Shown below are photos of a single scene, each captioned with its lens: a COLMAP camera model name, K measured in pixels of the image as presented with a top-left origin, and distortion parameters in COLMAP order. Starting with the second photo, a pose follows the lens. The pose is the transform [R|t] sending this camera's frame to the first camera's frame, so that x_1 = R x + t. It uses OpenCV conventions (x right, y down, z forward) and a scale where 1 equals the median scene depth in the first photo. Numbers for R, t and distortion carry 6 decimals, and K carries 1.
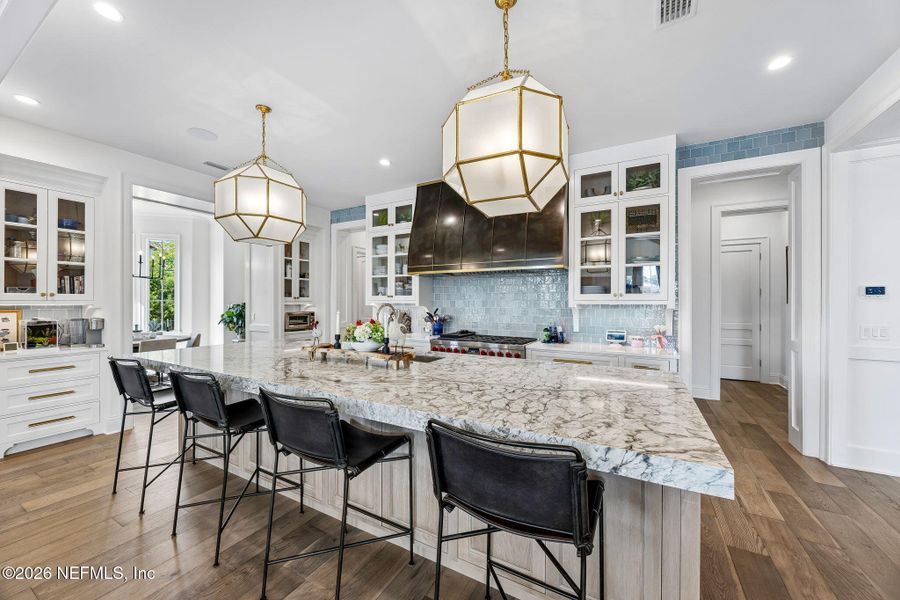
lens RADIAL K [[344.9, 0, 451.8], [0, 344.9, 299.5], [0, 0, 1]] dist [-0.000001, 0.000065]
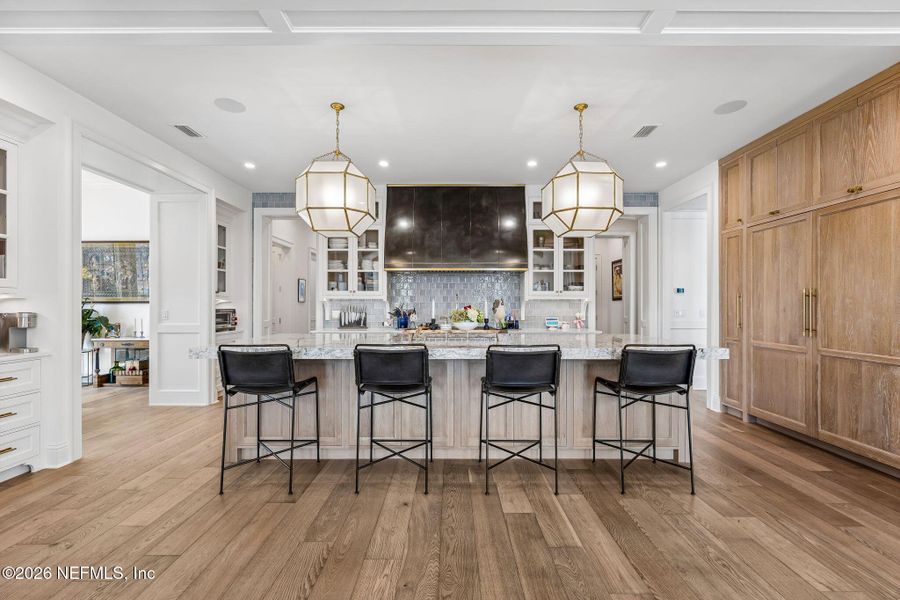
lens RADIAL K [[391.7, 0, 451.2], [0, 391.7, 301.2], [0, 0, 1]] dist [-0.004381, -0.000190]
pose [[0.869426, 0.004081, 0.494046, -0.564431], [-0.001832, 0.999986, -0.005036, 0.027654], [-0.494059, 0.003473, 0.869421, -0.133126]]
